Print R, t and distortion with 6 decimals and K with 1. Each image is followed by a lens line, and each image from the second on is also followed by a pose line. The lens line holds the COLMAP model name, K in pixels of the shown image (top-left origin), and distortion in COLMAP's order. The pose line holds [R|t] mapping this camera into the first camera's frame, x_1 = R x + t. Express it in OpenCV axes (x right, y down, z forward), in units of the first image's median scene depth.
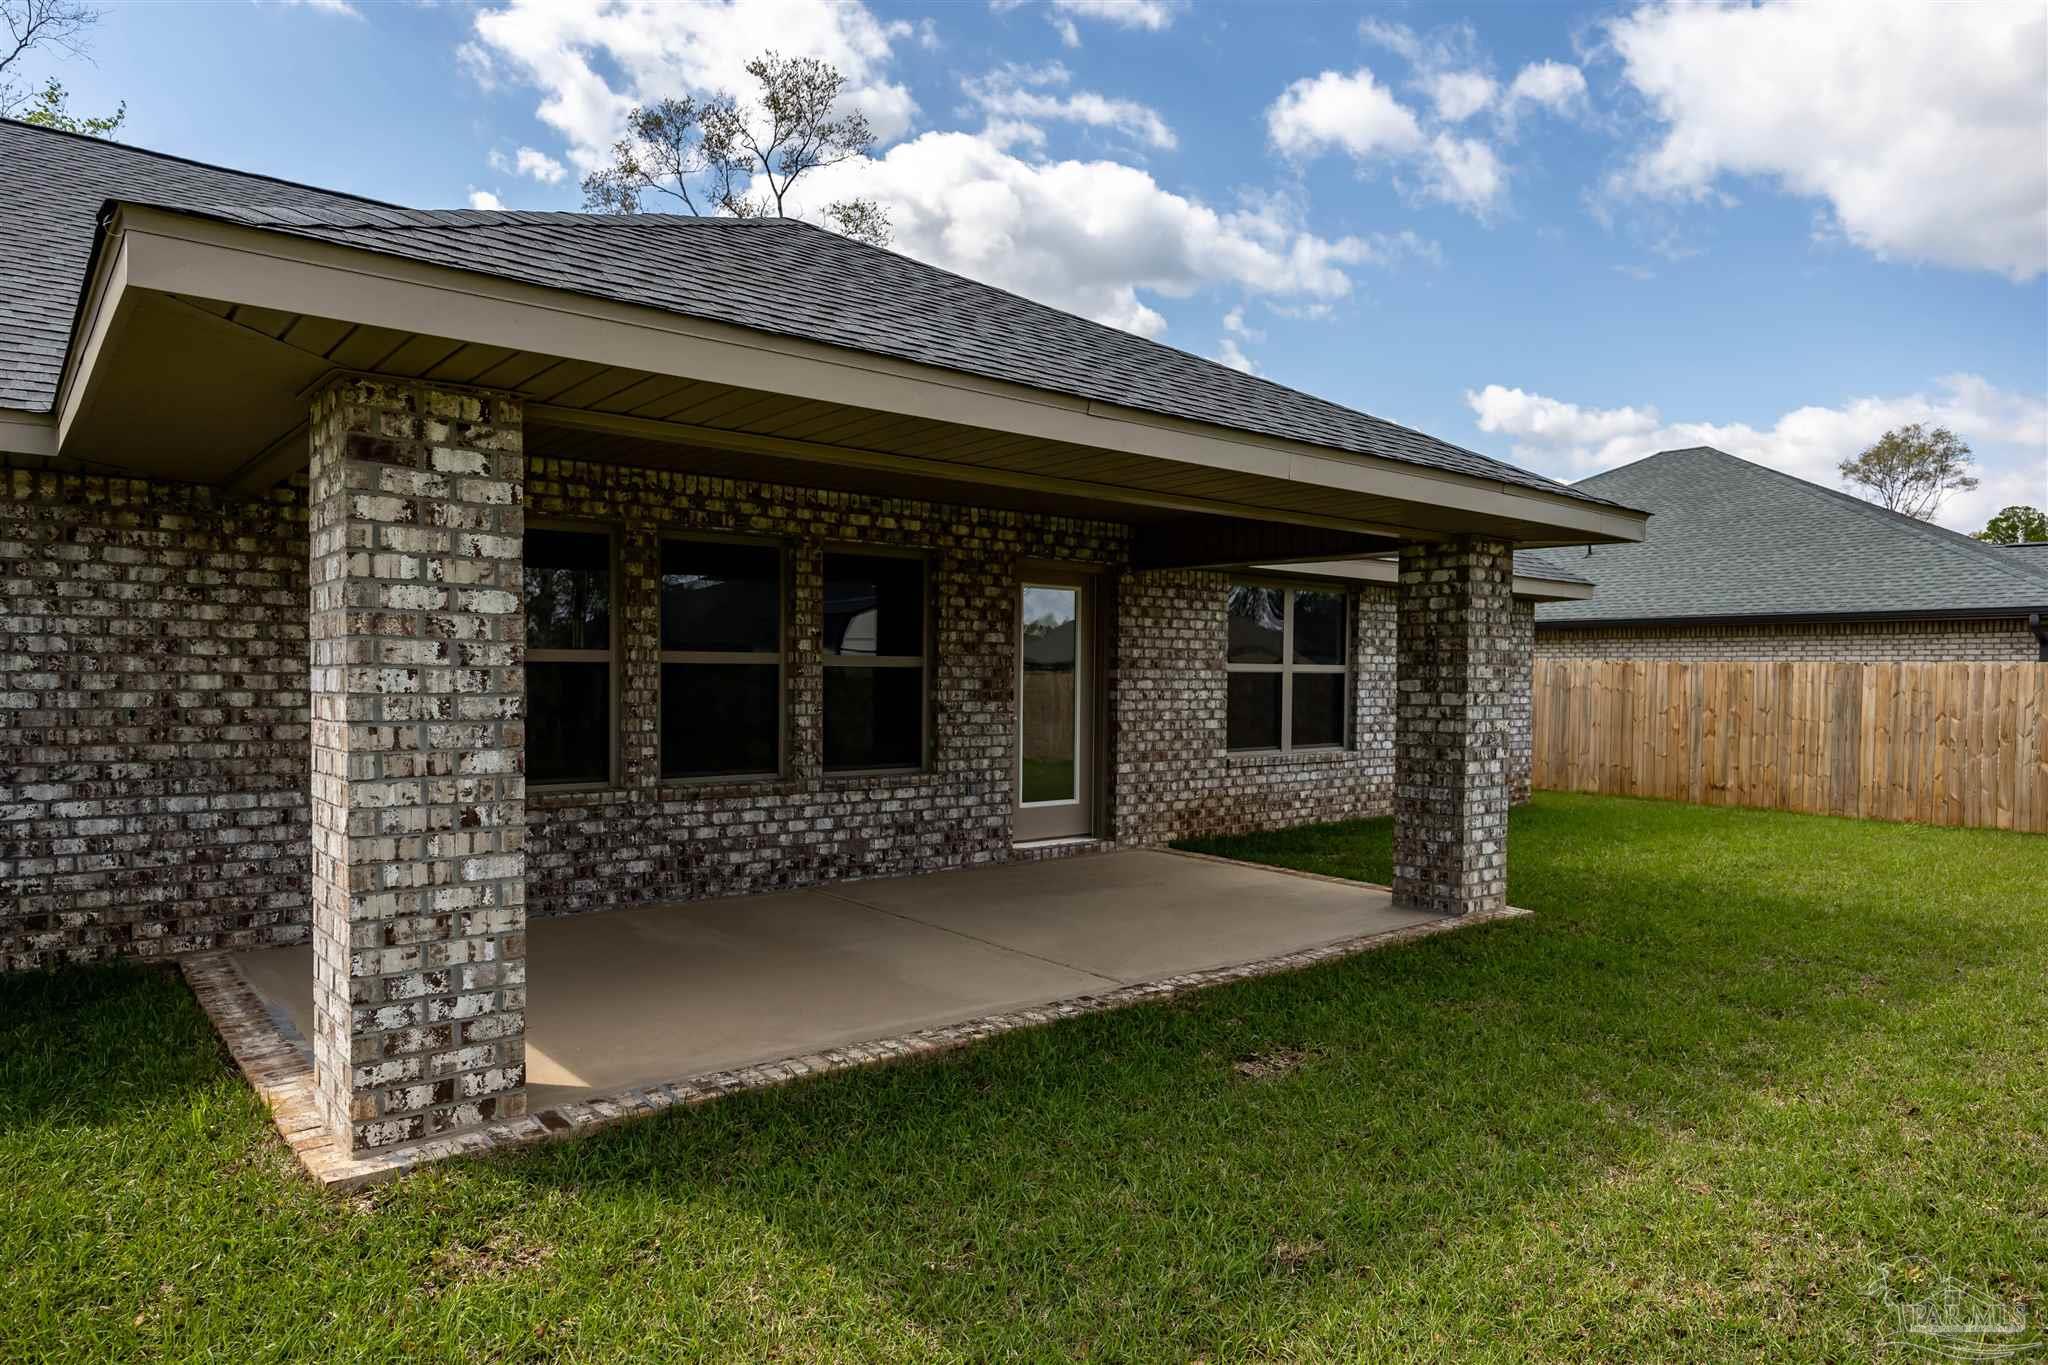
lens RADIAL K [[1264.2, 0, 1024.3], [0, 1264.2, 685.3], [0, 0, 1]] dist [-0.010675, 0.001194]
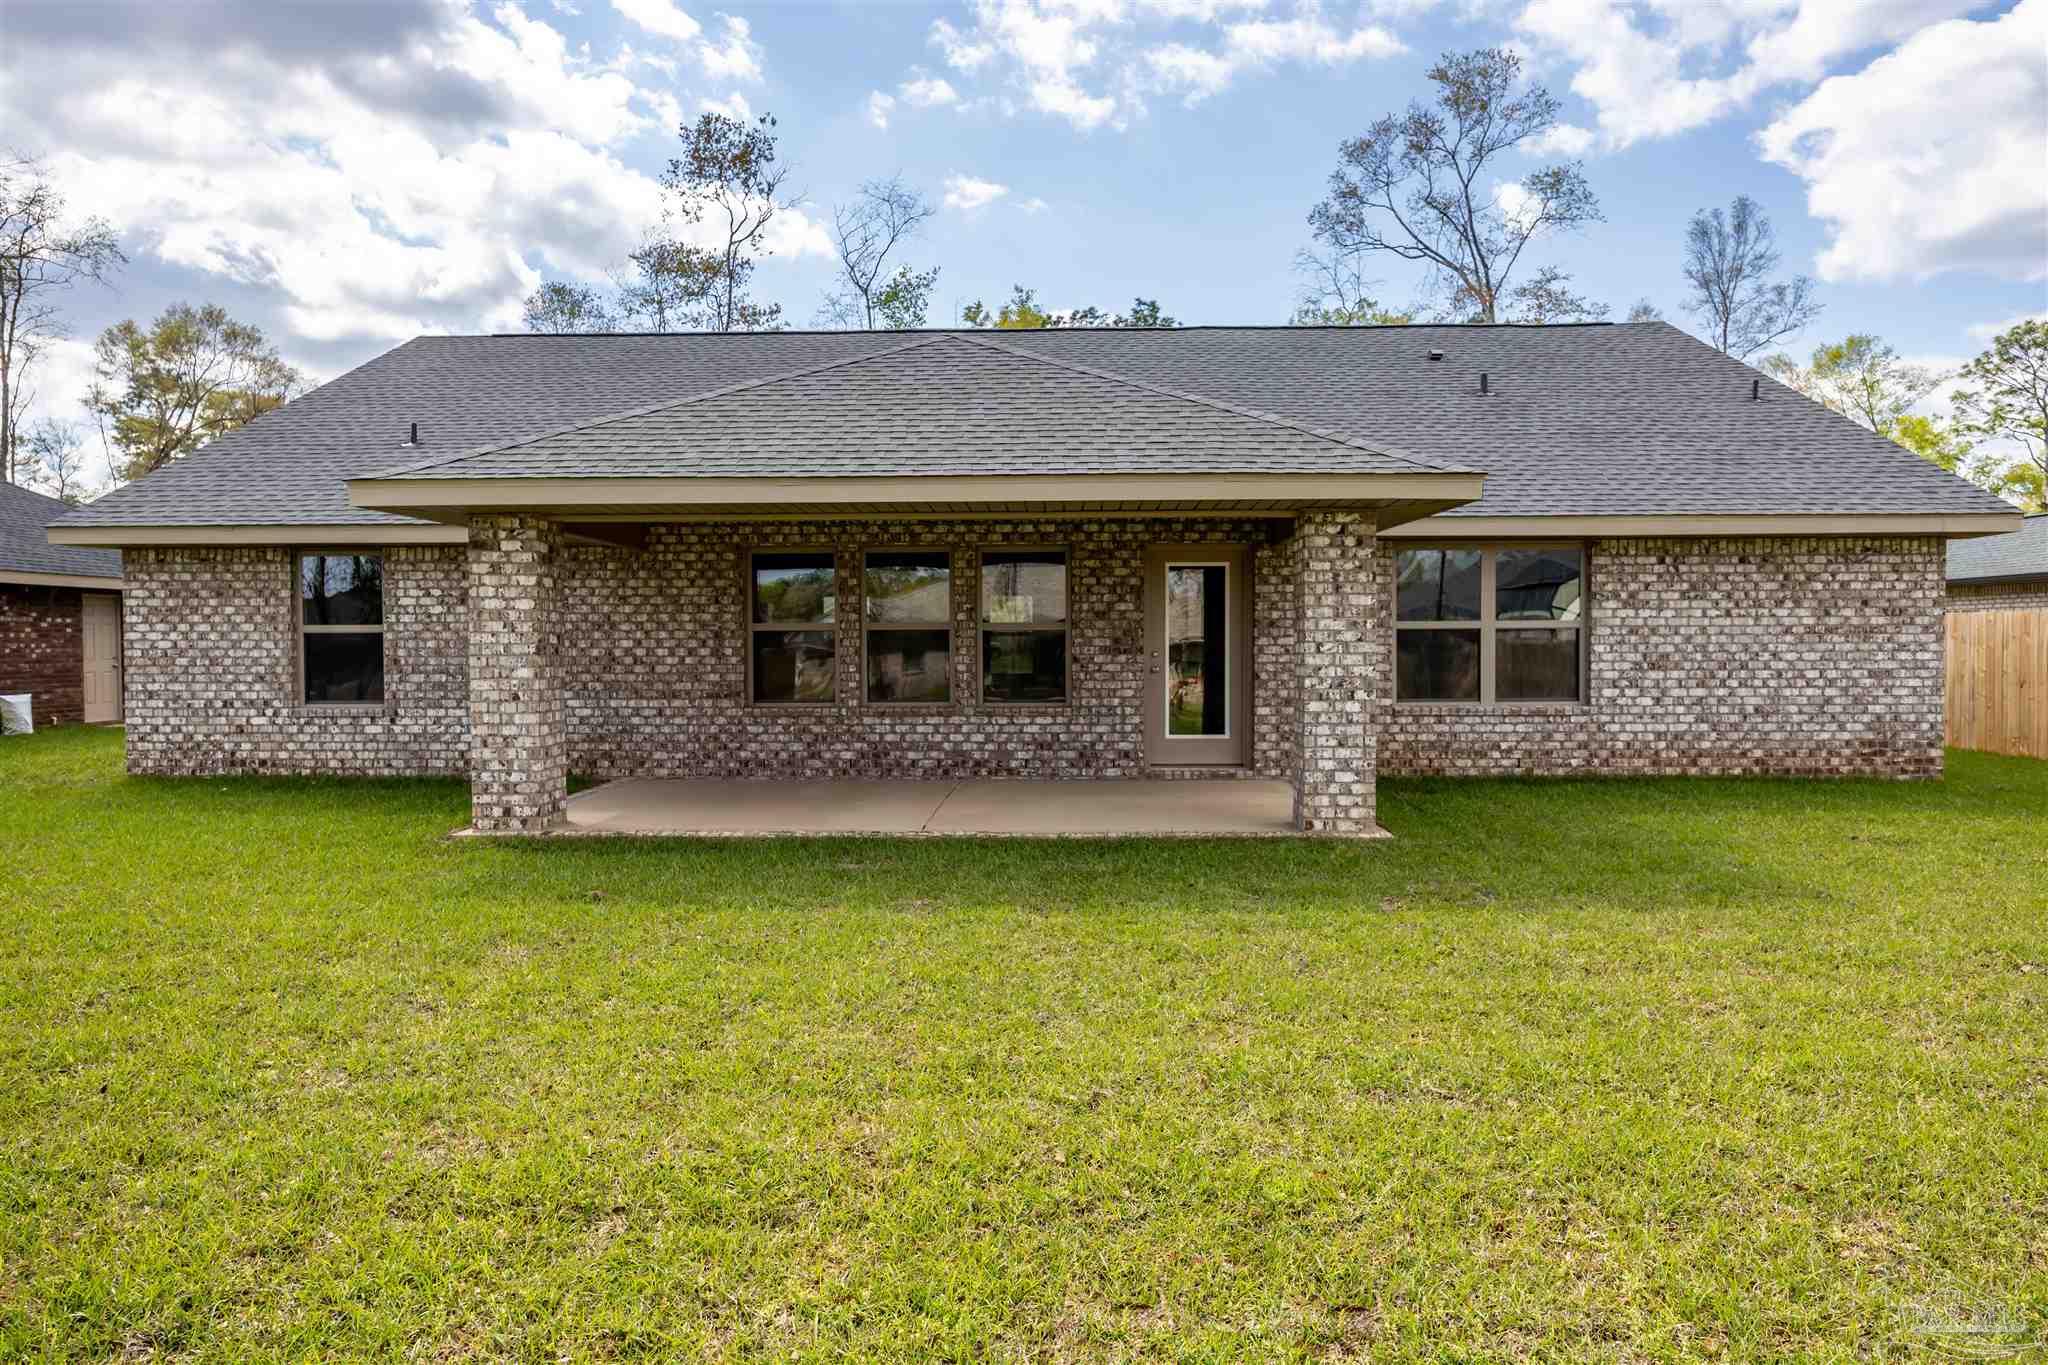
lens RADIAL K [[1264.2, 0, 1039.0], [0, 1264.2, 632.0], [0, 0, 1]] dist [-0.010675, 0.001194]
pose [[0.739345, -0.018079, -0.673084, 0.940647], [0.004539, 0.999751, -0.021867, 0.020547], [0.673311, 0.013112, 0.739243, -0.041775]]
